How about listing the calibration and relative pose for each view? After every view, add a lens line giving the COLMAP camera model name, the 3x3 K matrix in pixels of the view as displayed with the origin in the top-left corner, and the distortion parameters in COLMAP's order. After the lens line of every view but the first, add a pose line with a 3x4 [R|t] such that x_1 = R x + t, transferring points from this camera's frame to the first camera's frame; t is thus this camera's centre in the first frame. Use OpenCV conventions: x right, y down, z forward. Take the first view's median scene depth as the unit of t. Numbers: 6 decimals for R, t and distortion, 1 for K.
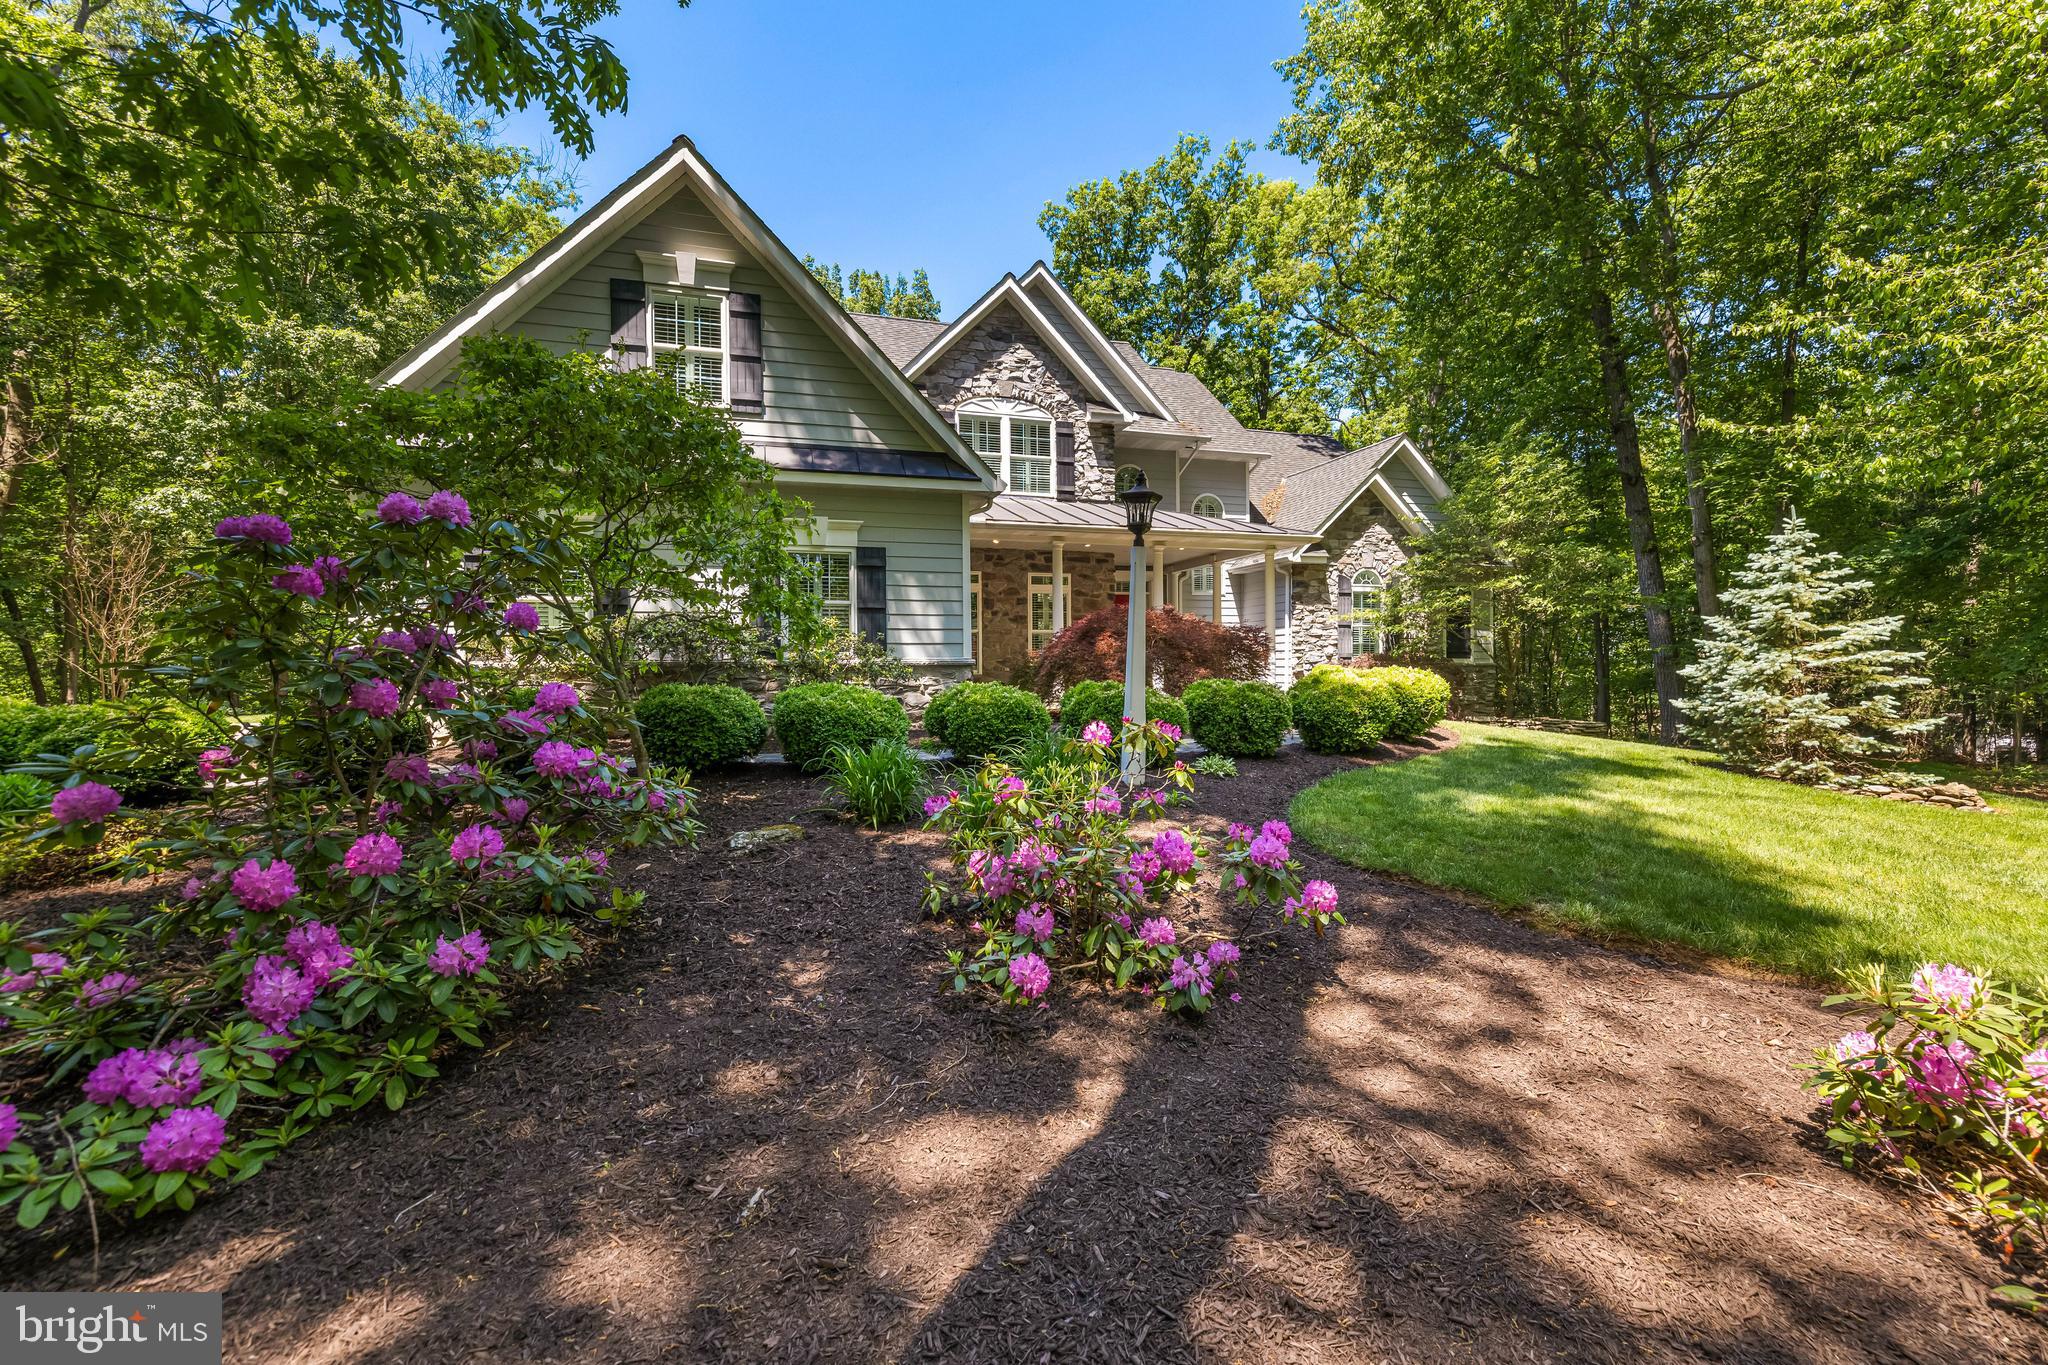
lens RADIAL K [[862.2, 0, 1026.8], [0, 862.2, 683.4], [0, 0, 1]] dist [0.003143, 0.000707]
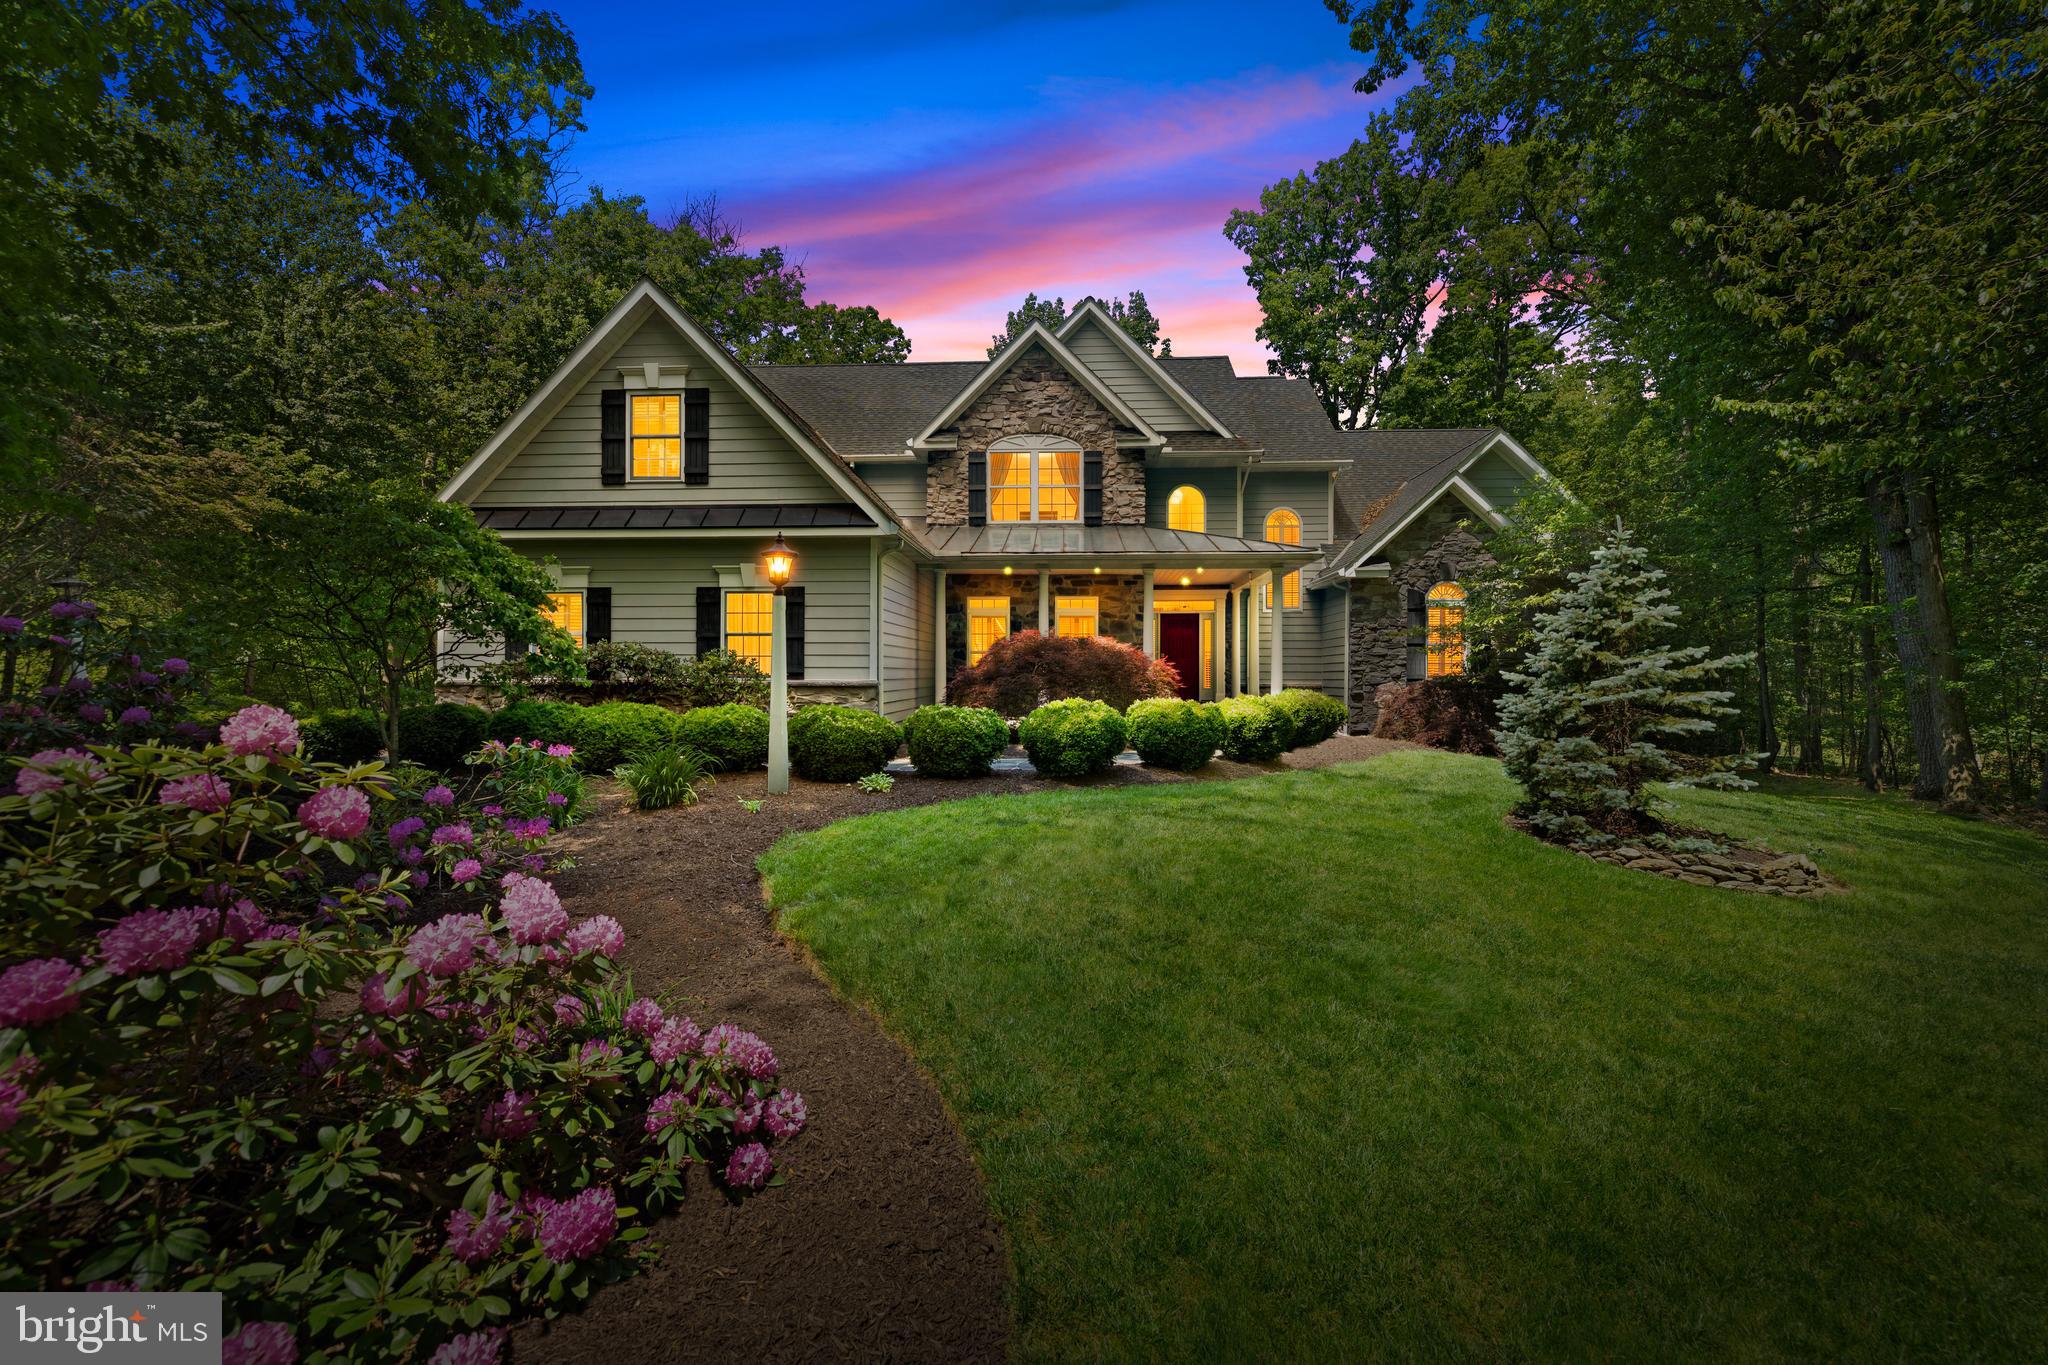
lens RADIAL K [[862.2, 0, 1021.0], [0, 862.2, 681.6], [0, 0, 1]] dist [0.003143, 0.000707]
pose [[0.940051, 0.007372, -0.340955, 0.319112], [-0.012028, 0.999861, -0.011543, -0.012887], [0.340823, 0.014952, 0.940009, 0.000063]]
